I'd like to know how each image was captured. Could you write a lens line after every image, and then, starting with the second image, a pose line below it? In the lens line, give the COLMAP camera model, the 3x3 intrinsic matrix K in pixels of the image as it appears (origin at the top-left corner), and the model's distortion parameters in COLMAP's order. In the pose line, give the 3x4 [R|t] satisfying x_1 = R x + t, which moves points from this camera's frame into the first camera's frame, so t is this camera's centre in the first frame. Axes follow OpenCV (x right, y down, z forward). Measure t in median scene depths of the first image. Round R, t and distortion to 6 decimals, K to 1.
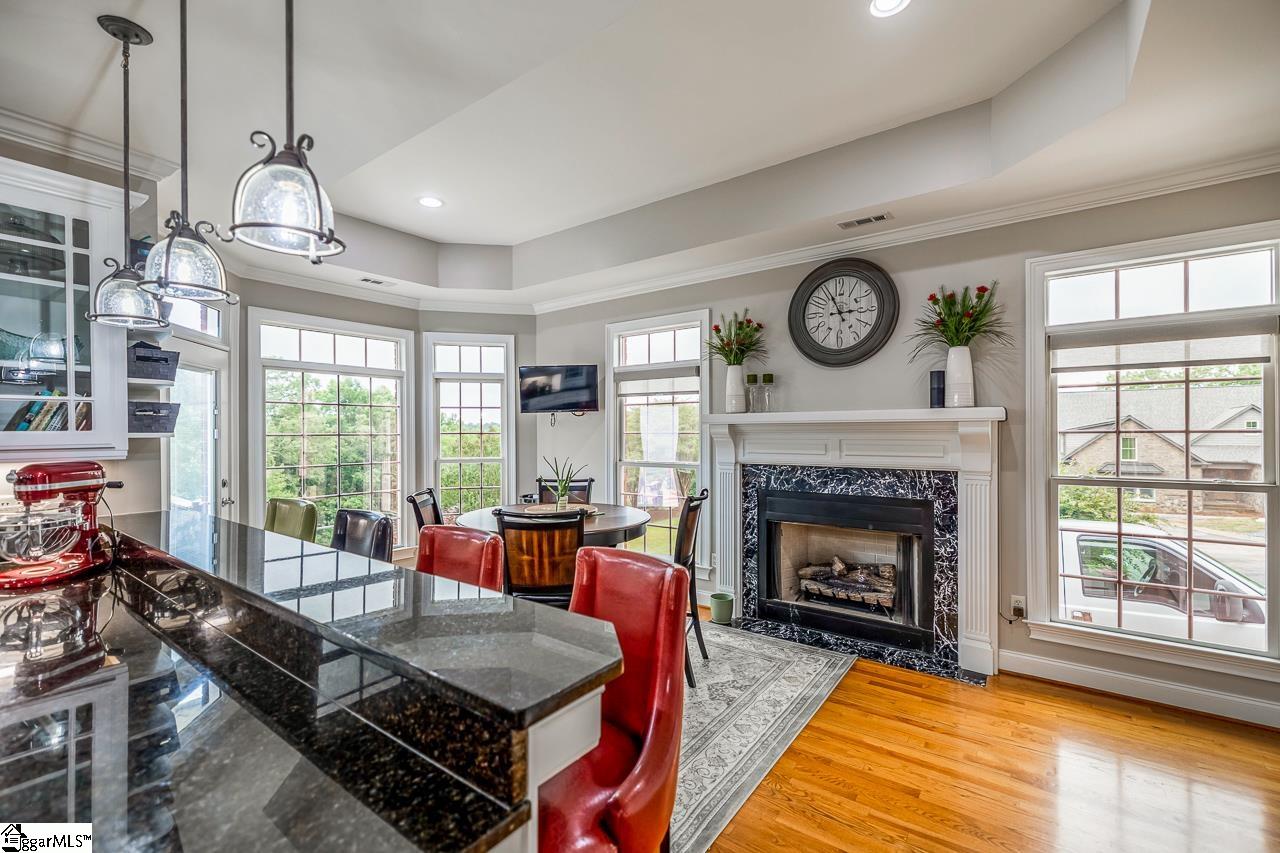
lens RADIAL K [[544.7, 0, 633.7], [0, 544.7, 433.3], [0, 0, 1]] dist [-0.001686, -0.000397]
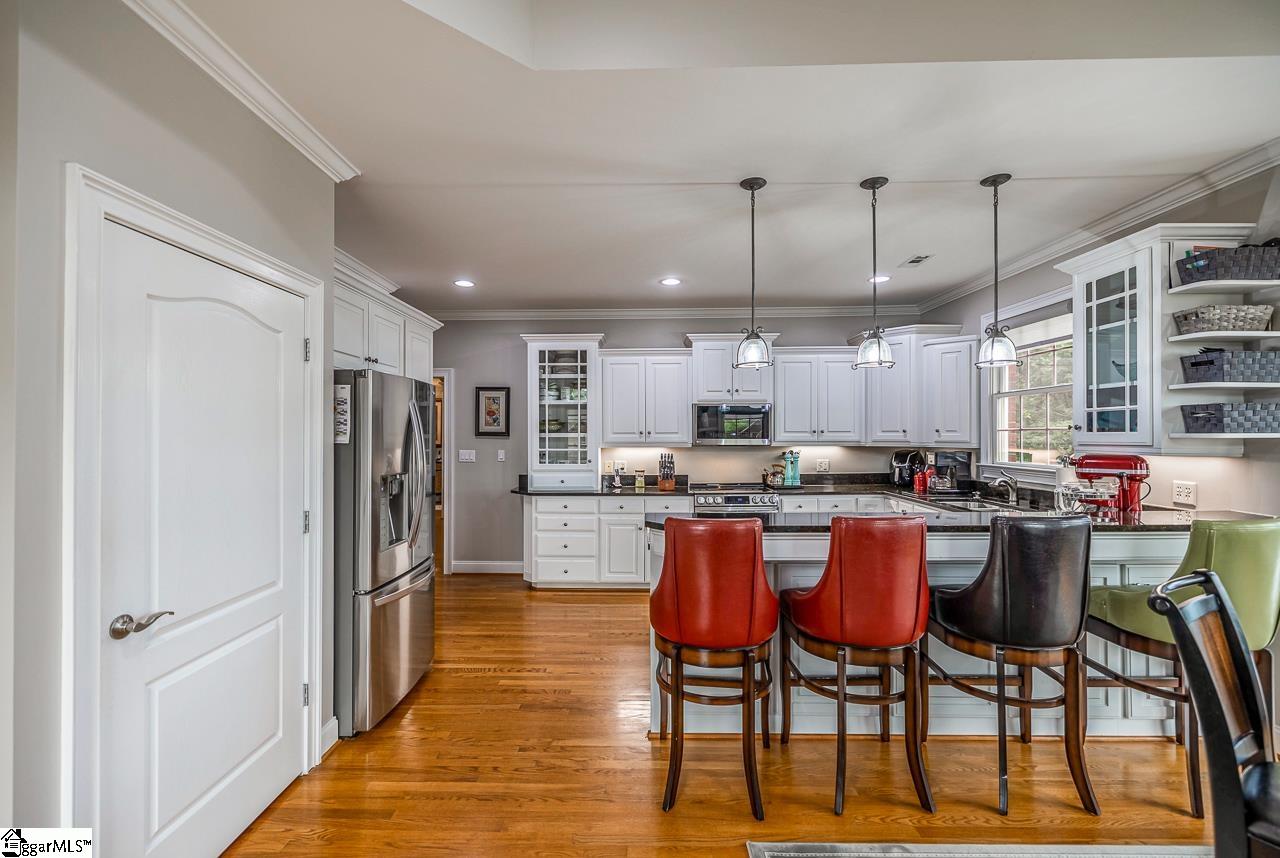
lens RADIAL K [[559.2, 0, 616.8], [0, 559.2, 426.9], [0, 0, 1]] dist [-0.000725, -0.000458]
pose [[-0.825228, 0.000628, -0.564799, 0.763303], [0.005578, 0.999960, -0.007038, -0.013770], [0.564772, -0.008958, -0.825198, 1.448186]]
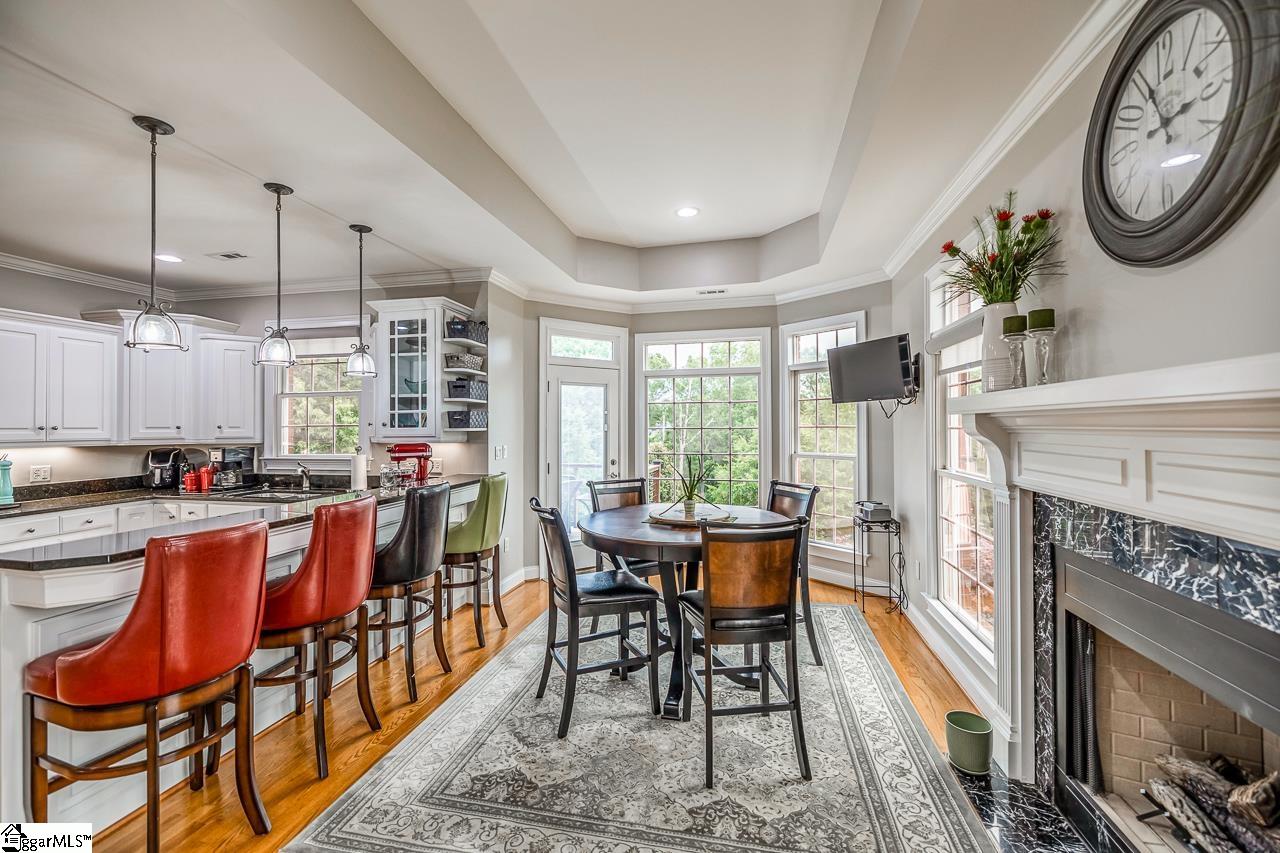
lens RADIAL K [[539.8, 0, 640.7], [0, 539.8, 422.5], [0, 0, 1]] dist [0.001804, -0.000317]
pose [[0.405099, -0.003906, -0.914264, 1.104434], [0.002032, 0.999992, -0.003372, -0.014439], [0.914270, -0.000492, 0.405104, 0.959817]]
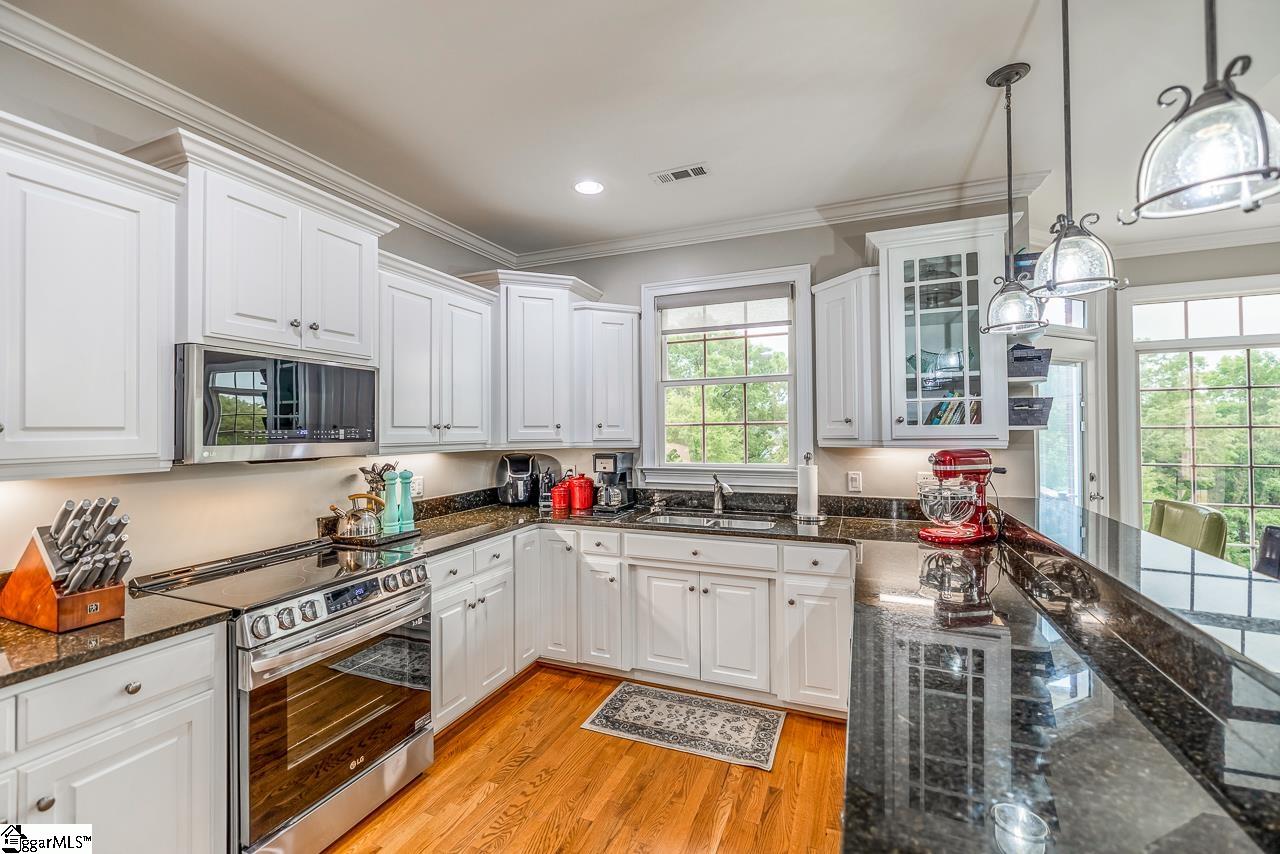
lens RADIAL K [[539.8, 0, 640.7], [0, 539.8, 423.0], [0, 0, 1]] dist [0.001804, -0.000317]
pose [[0.236851, -0.009828, -0.971496, -0.011681], [0.004871, 0.999948, -0.008929, -0.000055], [0.971534, -0.002617, 0.236887, -0.019265]]
